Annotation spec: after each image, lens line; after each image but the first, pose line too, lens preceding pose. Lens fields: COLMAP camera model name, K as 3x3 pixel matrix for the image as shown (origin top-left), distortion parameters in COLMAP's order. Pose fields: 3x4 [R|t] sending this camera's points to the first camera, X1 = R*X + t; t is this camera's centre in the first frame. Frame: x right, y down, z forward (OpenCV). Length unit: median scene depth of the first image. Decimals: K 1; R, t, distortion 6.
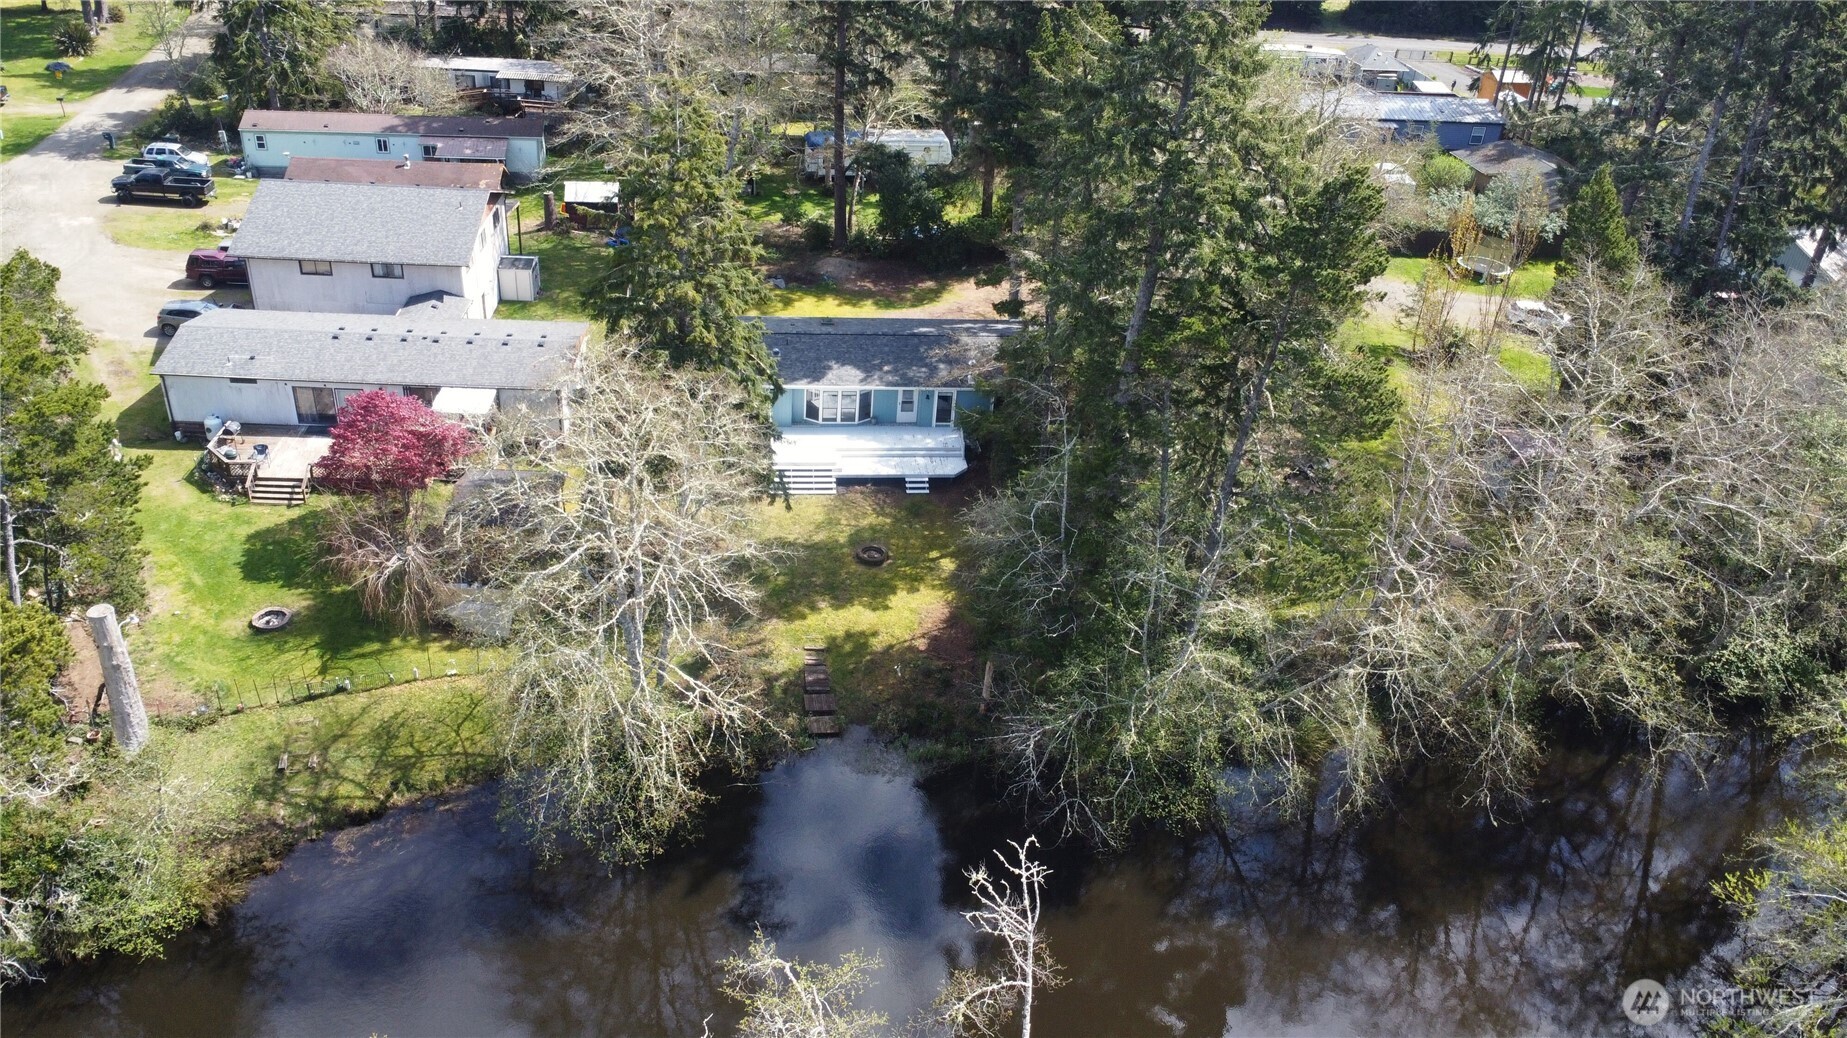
lens RADIAL K [[1382.4, 0, 929.4], [0, 1382.4, 530.1], [0, 0, 1]] dist [0.000113, -0.000842]
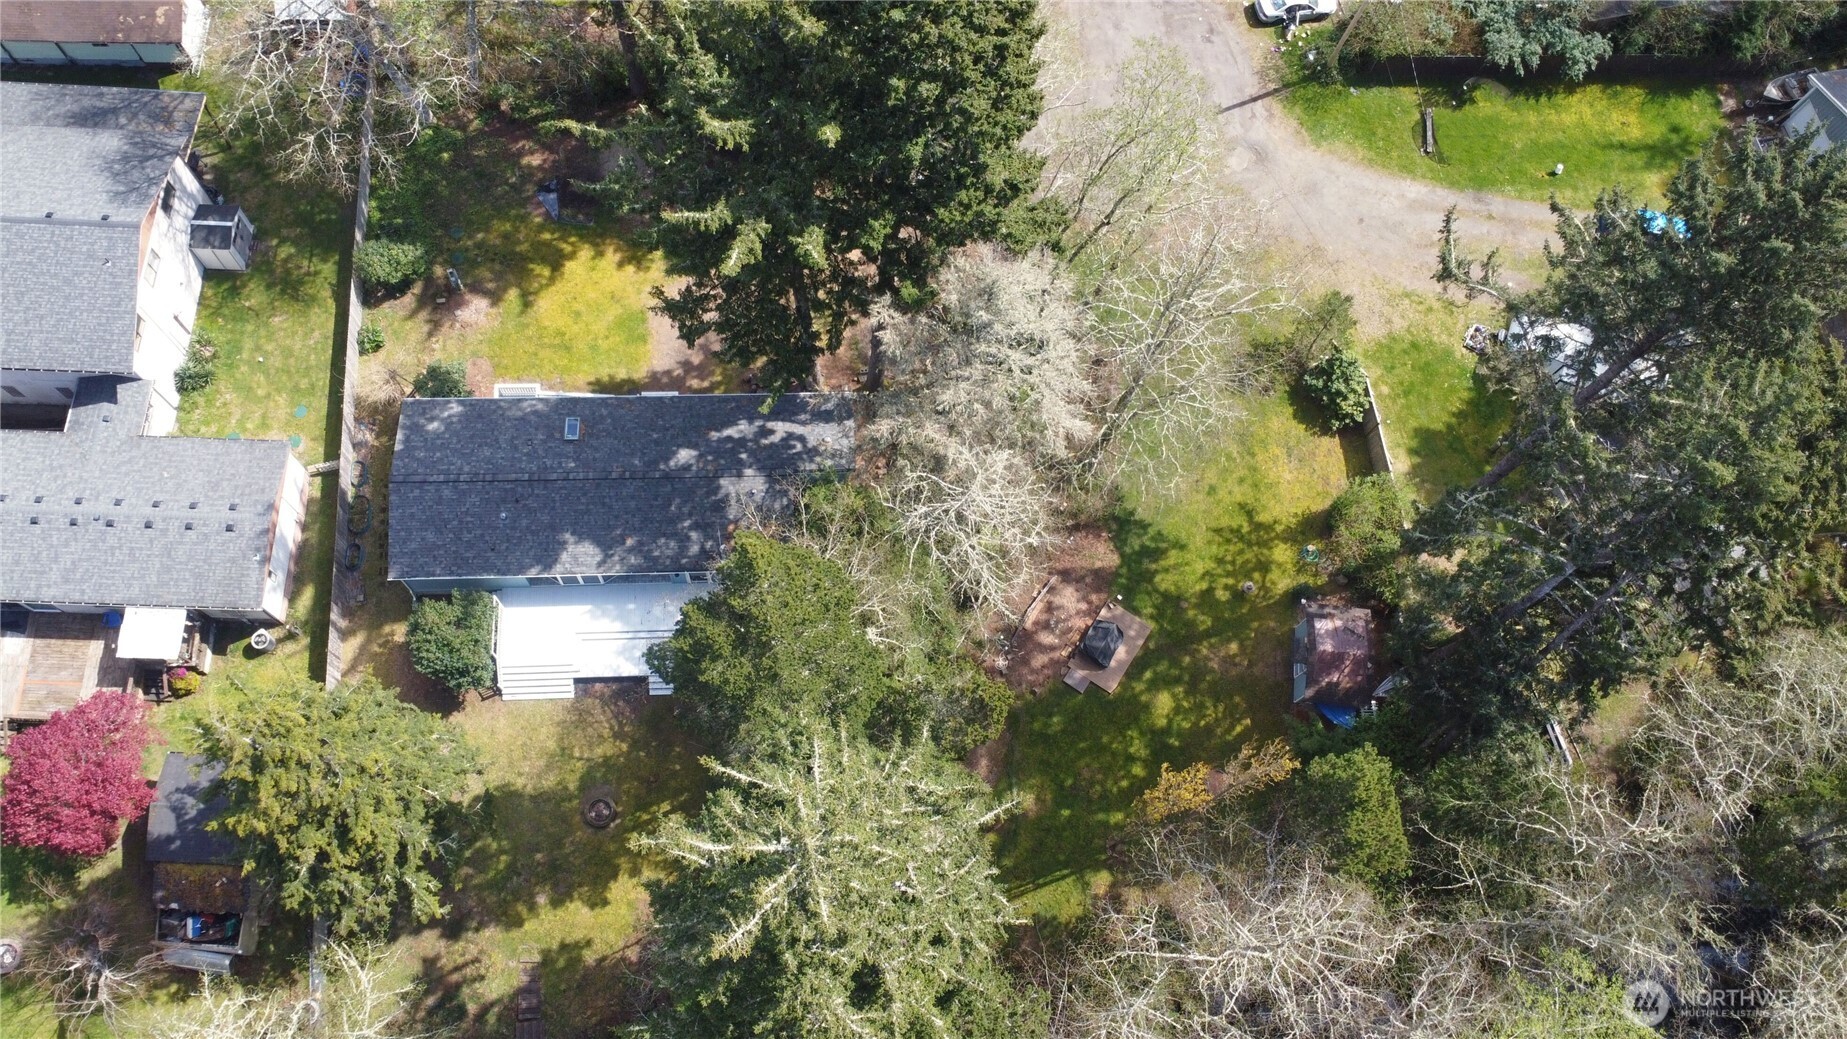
lens RADIAL K [[1382.4, 0, 929.4], [0, 1382.4, 530.6], [0, 0, 1]] dist [0.000113, -0.000842]
pose [[0.997387, 0.069787, -0.018676, 0.211080], [-0.042959, 0.780781, 0.623326, -0.817057], [0.058082, -0.620895, 0.781739, 0.386570]]
